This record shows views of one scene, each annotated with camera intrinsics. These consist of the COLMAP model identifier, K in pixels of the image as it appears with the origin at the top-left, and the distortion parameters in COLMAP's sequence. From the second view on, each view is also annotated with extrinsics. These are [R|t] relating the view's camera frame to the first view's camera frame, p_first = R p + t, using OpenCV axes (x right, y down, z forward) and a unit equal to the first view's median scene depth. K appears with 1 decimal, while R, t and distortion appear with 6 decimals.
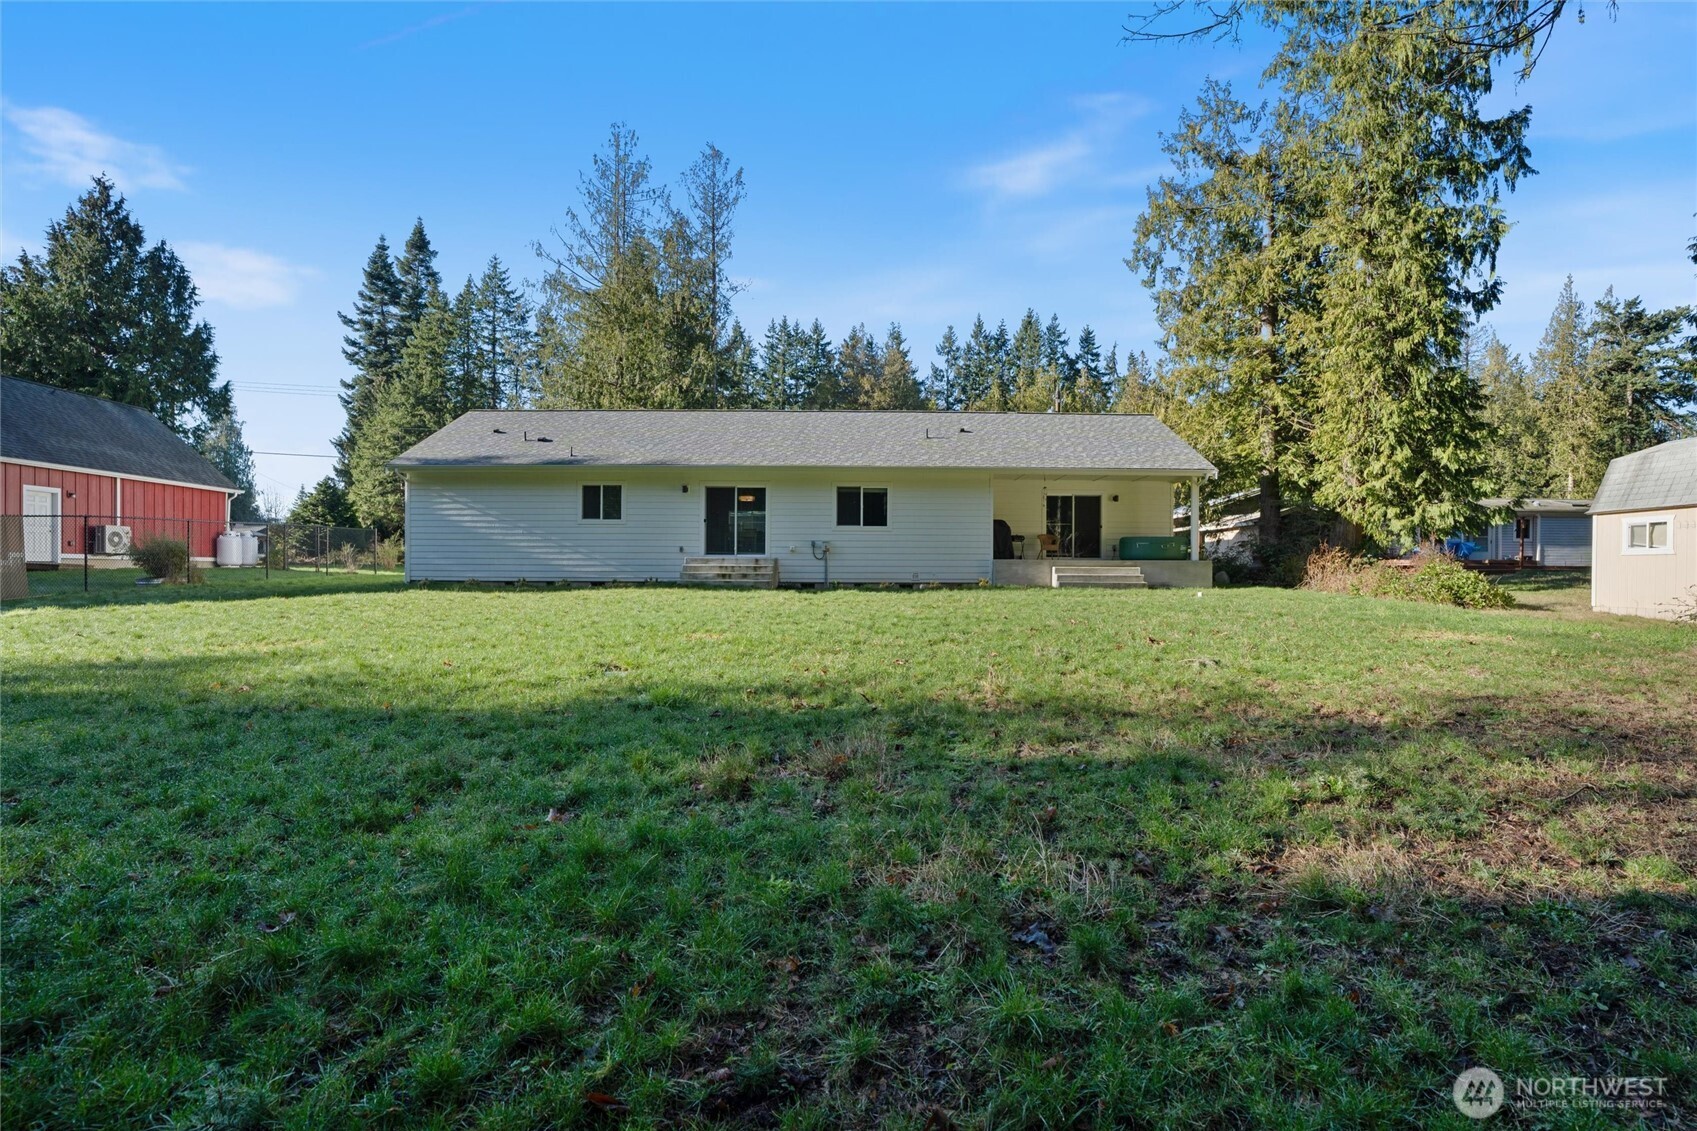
lens RADIAL K [[825.9, 0, 918.9], [0, 825.9, 563.4], [0, 0, 1]] dist [-0.062803, 0.017913]
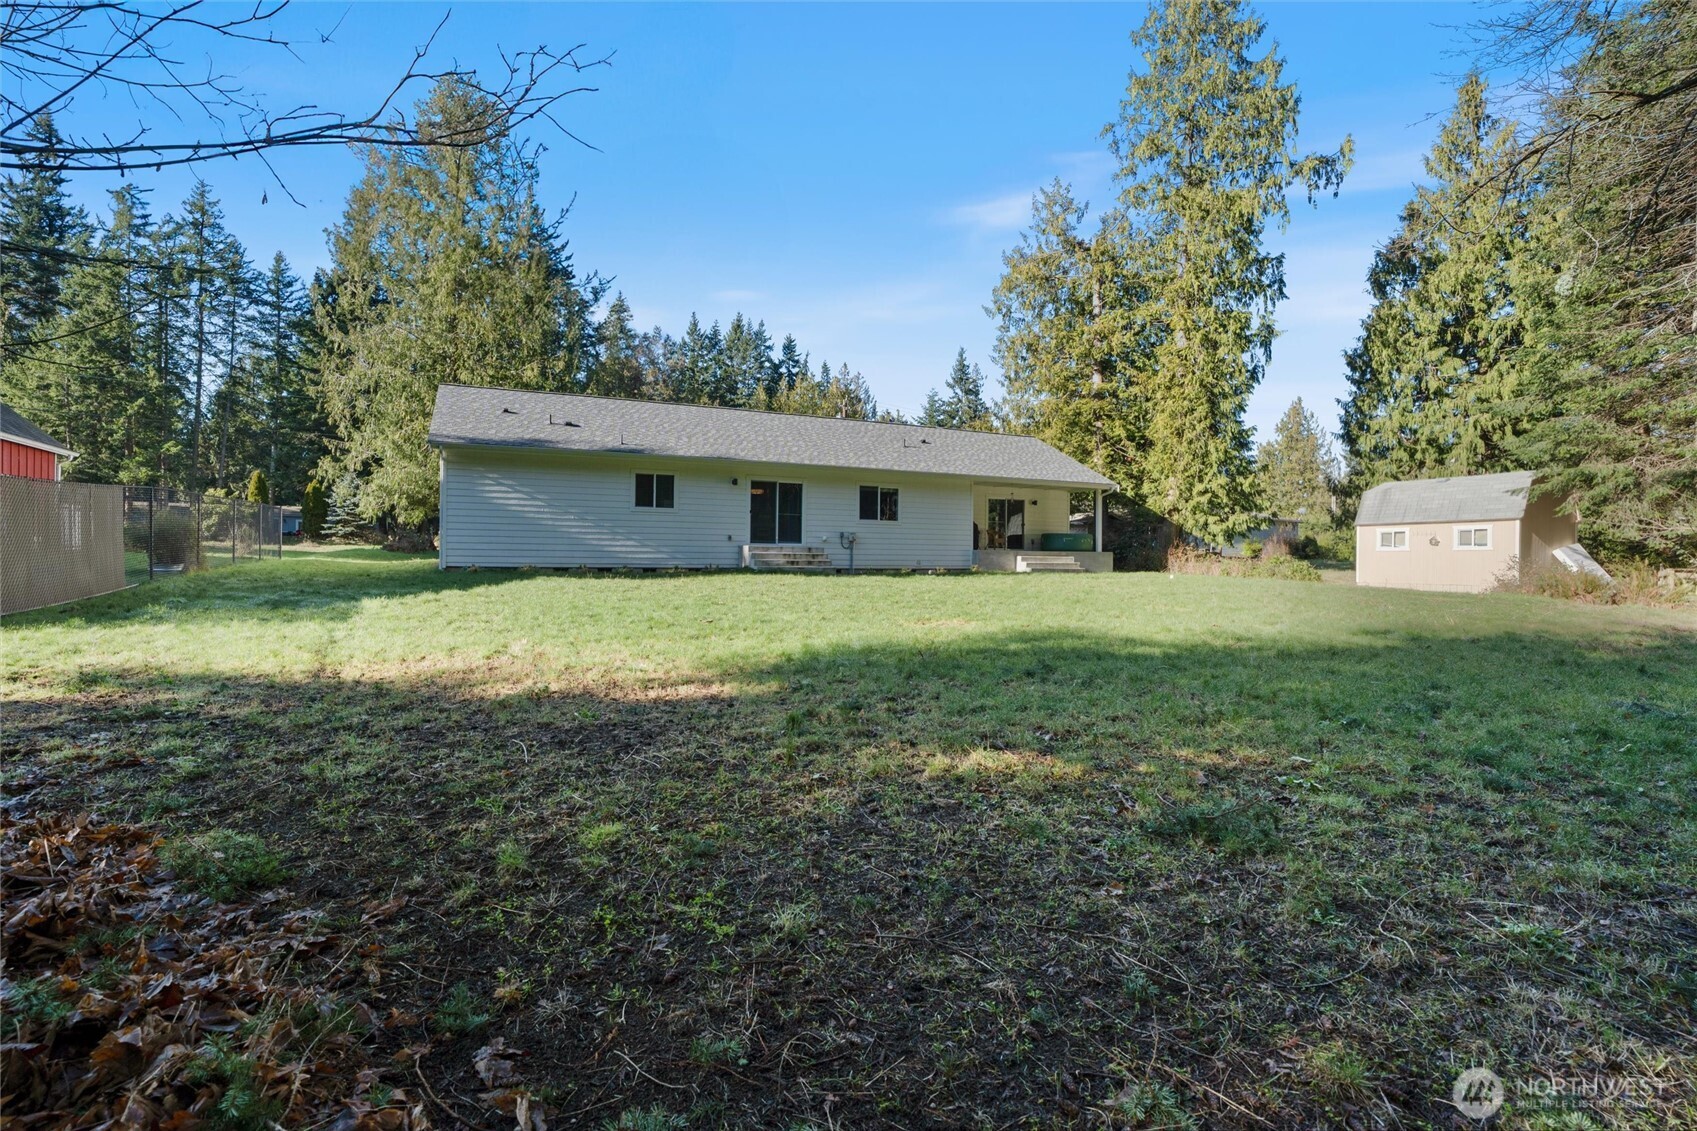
lens RADIAL K [[789.1, 0, 847.6], [0, 789.1, 556.7], [0, 0, 1]] dist [-0.061936, 0.000615]
pose [[0.914545, 0.005109, 0.404453, -0.563240], [-0.009386, 0.999919, 0.008592, -0.002464], [-0.404376, -0.011654, 0.914519, -0.008992]]
